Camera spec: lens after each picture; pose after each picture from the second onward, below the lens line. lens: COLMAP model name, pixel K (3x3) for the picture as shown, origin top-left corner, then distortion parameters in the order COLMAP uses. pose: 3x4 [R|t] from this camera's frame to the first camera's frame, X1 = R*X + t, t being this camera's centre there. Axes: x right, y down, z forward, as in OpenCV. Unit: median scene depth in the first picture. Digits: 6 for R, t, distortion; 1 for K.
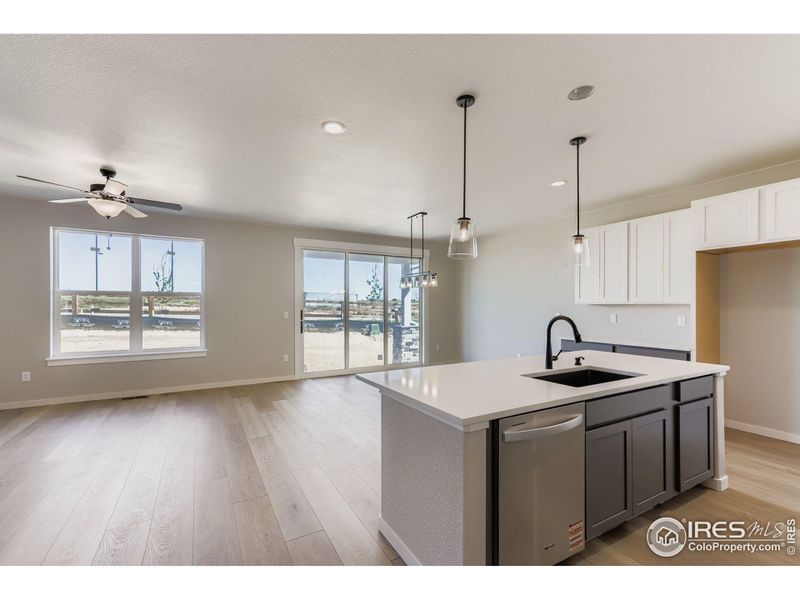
lens RADIAL K [[362.5, 0, 402.6], [0, 362.5, 304.9], [0, 0, 1]] dist [0.012338, 0.003134]
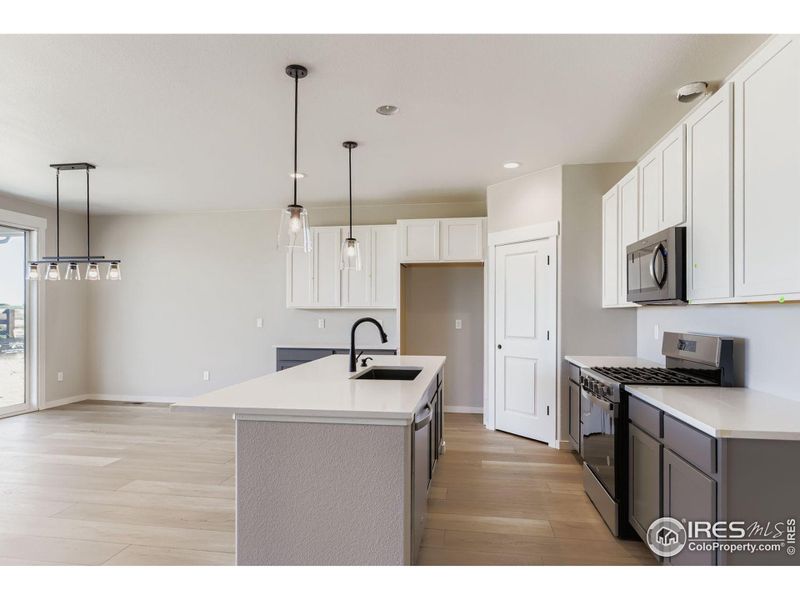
lens RADIAL K [[470.8, 0, 403.4], [0, 470.8, 313.4], [0, 0, 1]] dist [-0.007660, 0.002159]
pose [[0.617549, 0.000148, 0.786532, -0.248372], [-0.002681, 0.999995, 0.001917, 0.006758], [-0.786528, -0.003293, 0.617546, 0.047694]]
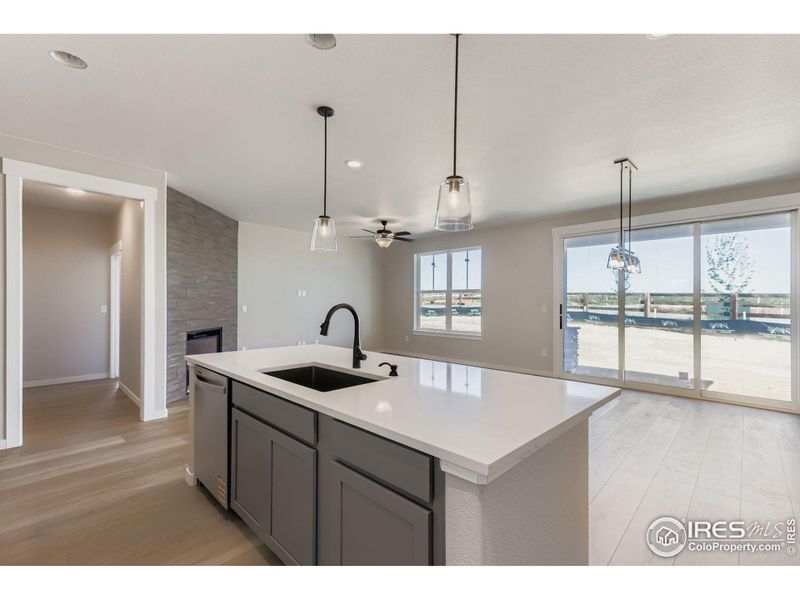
lens RADIAL K [[356.5, 0, 403.7], [0, 356.5, 297.7], [0, 0, 1]] dist [-0.003344, -0.000099]
pose [[0.297842, -0.012525, -0.954533, 0.567764], [-0.000946, 0.999910, -0.013415, 0.013695], [0.954615, 0.004898, 0.297803, 0.409661]]
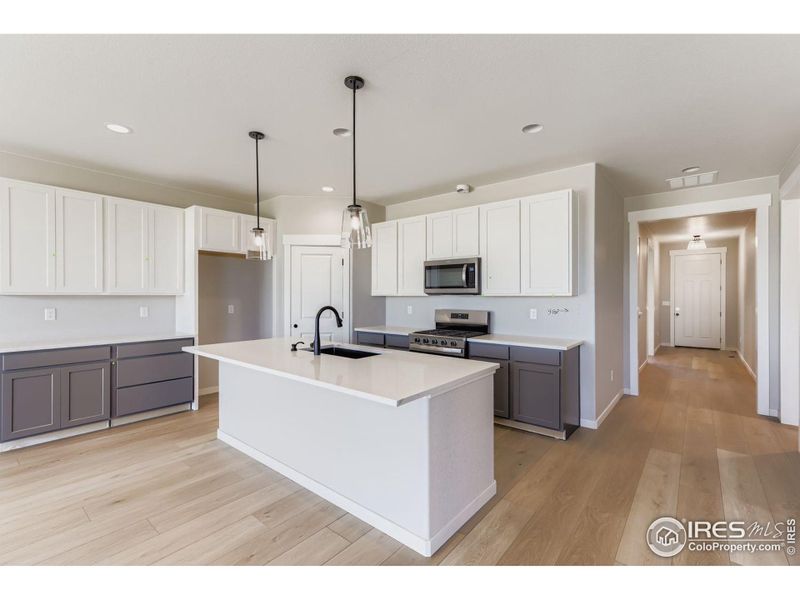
lens RADIAL K [[362.5, 0, 402.8], [0, 362.5, 295.1], [0, 0, 1]] dist [0.012338, 0.003134]
pose [[-0.373467, 0.002030, 0.927641, -0.339451], [-0.002354, 0.999992, -0.003136, -0.001048], [-0.927640, -0.003355, -0.373459, 0.558716]]
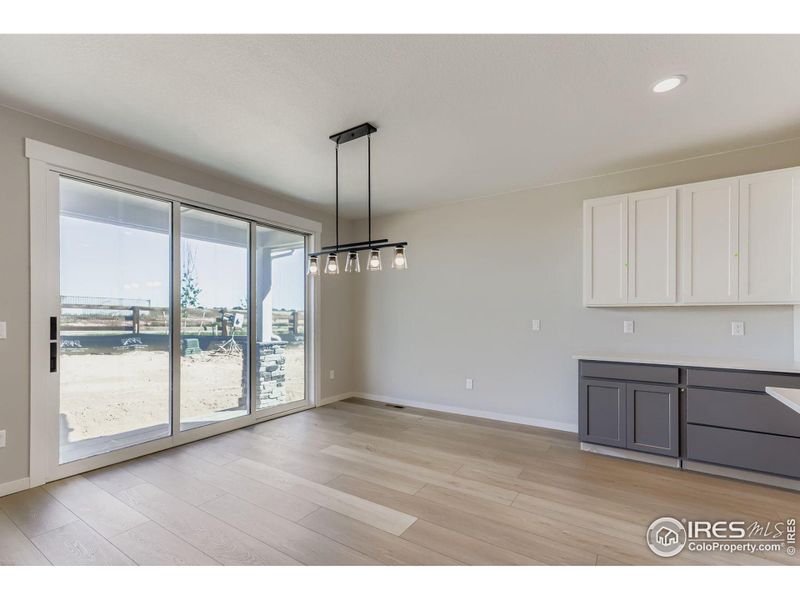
lens RADIAL K [[362.5, 0, 399.3], [0, 362.5, 313.4], [0, 0, 1]] dist [0.012338, 0.003134]
pose [[0.885654, 0.004070, 0.464327, -0.142175], [-0.002411, 0.999988, -0.004168, 0.013407], [-0.464339, 0.002572, 0.885654, 0.518356]]
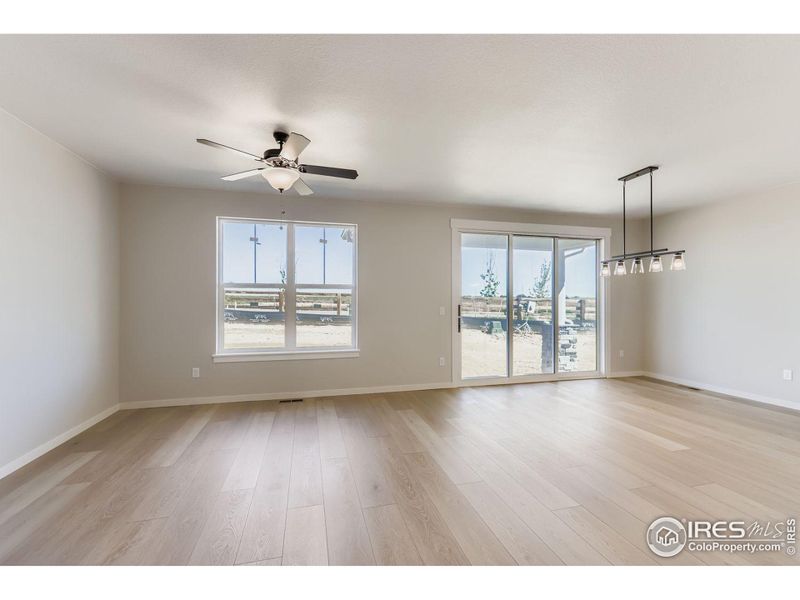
lens RADIAL K [[362.5, 0, 404.1], [0, 362.5, 302.1], [0, 0, 1]] dist [0.012338, 0.003134]
pose [[0.970492, -0.000170, -0.241132, -0.237300], [0.000609, 0.999998, 0.001745, 0.007995], [0.241131, -0.001840, 0.970491, 0.188408]]
